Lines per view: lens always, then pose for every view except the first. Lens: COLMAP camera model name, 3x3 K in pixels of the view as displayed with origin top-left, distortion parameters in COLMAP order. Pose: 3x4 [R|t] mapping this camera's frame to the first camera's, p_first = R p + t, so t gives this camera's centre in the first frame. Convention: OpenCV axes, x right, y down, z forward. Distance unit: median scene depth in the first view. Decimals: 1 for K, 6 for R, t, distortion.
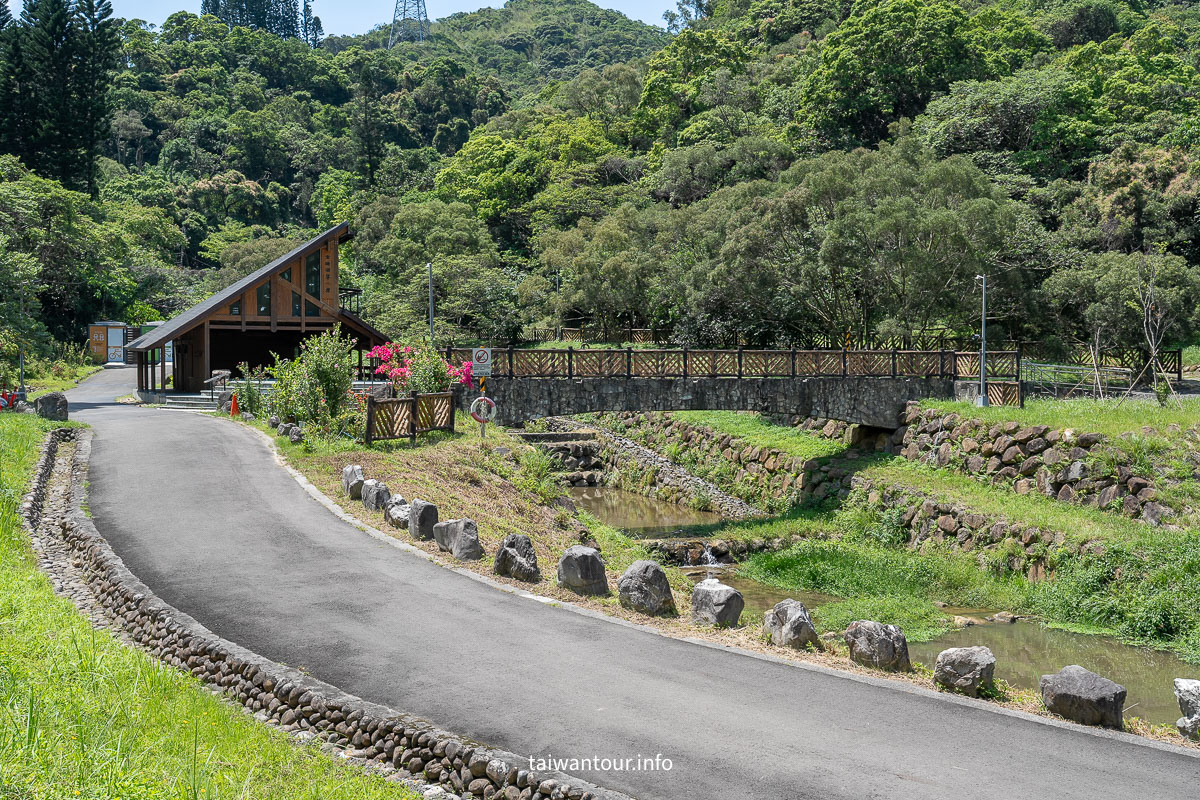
lens RADIAL K [[1191.6, 0, 601.9], [0, 1191.6, 397.2], [0, 0, 1]] dist [0.051113, 0.000000]
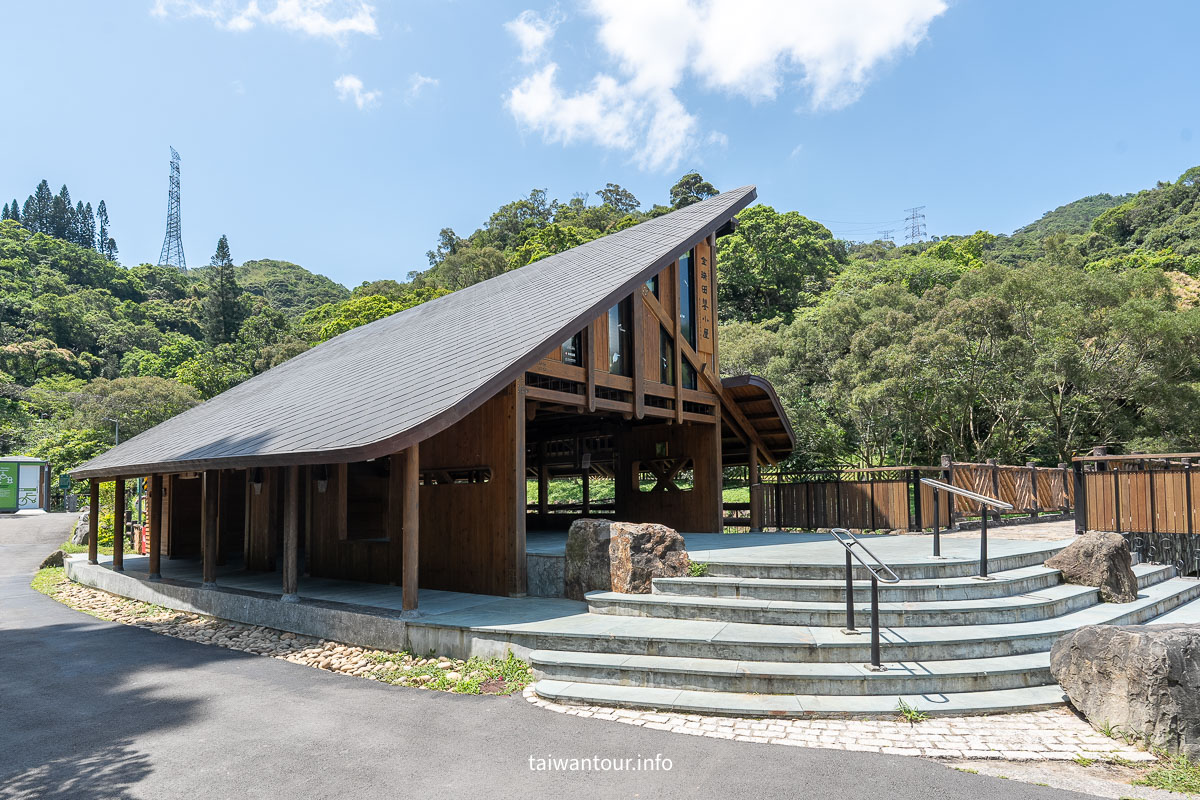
lens RADIAL K [[687.9, 0, 592.9], [0, 687.9, 460.1], [0, 0, 1]] dist [0.006181, 0.001289]
pose [[0.913980, 0.002472, 0.405752, -0.078409], [0.033019, 0.996212, -0.080446, -0.004826], [-0.404413, 0.086923, 0.910436, 0.165399]]
